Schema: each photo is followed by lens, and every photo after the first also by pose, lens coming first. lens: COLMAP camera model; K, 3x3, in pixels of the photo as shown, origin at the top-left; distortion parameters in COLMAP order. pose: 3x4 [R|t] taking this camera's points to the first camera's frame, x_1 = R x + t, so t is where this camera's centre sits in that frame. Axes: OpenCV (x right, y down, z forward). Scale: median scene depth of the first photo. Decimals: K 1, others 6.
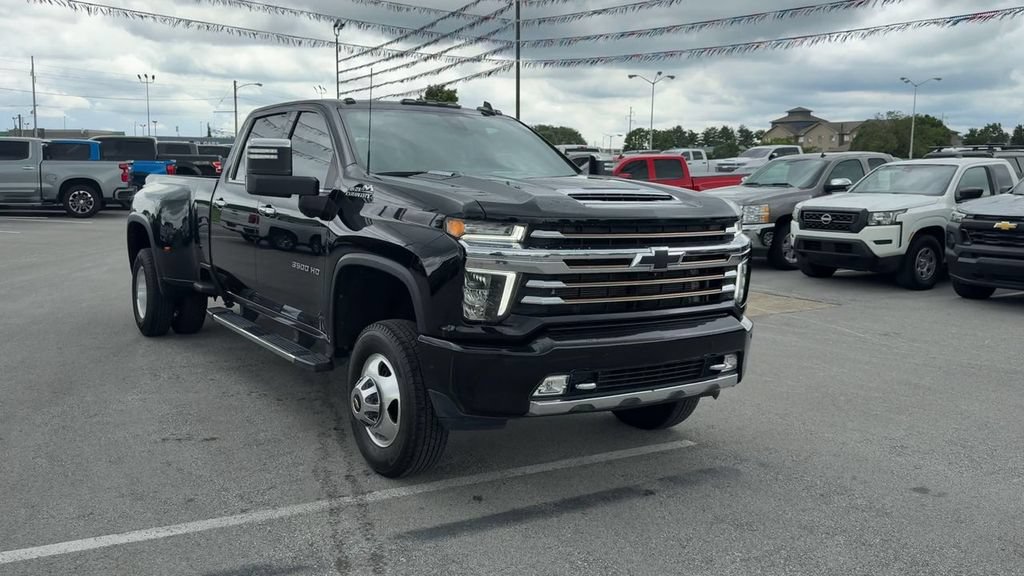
lens RADIAL K [[913.3, 0, 505.2], [0, 913.3, 272.2], [0, 0, 1]] dist [0.065460, -0.098333]
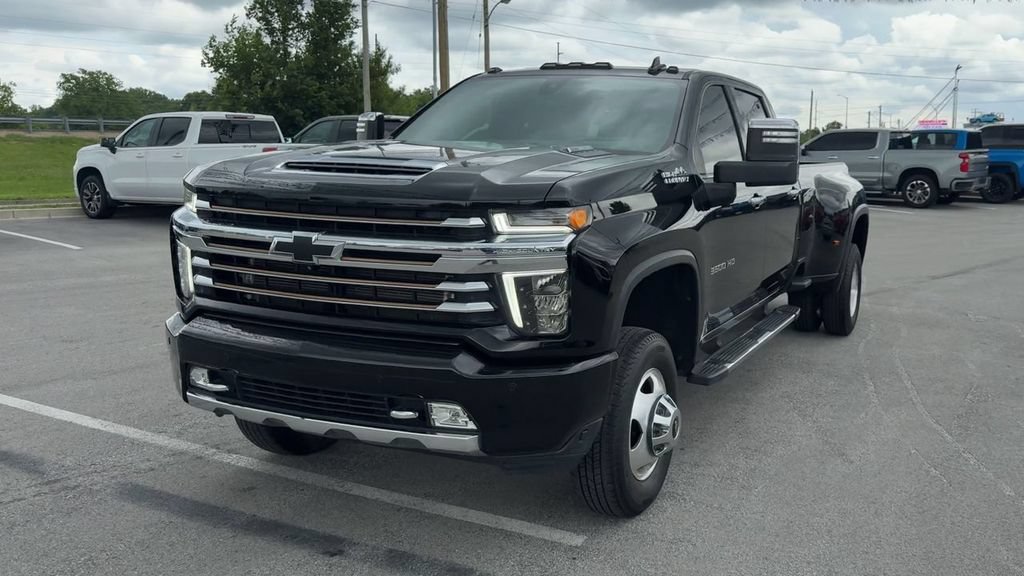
lens RADIAL K [[913.3, 0, 583.2], [0, 913.3, 264.8], [0, 0, 1]] dist [0.065460, -0.098333]
pose [[0.529168, 0.097073, -0.842946, 0.774443], [-0.099403, 0.993686, 0.052030, -0.052304], [0.842674, 0.056258, 0.535477, 0.650642]]
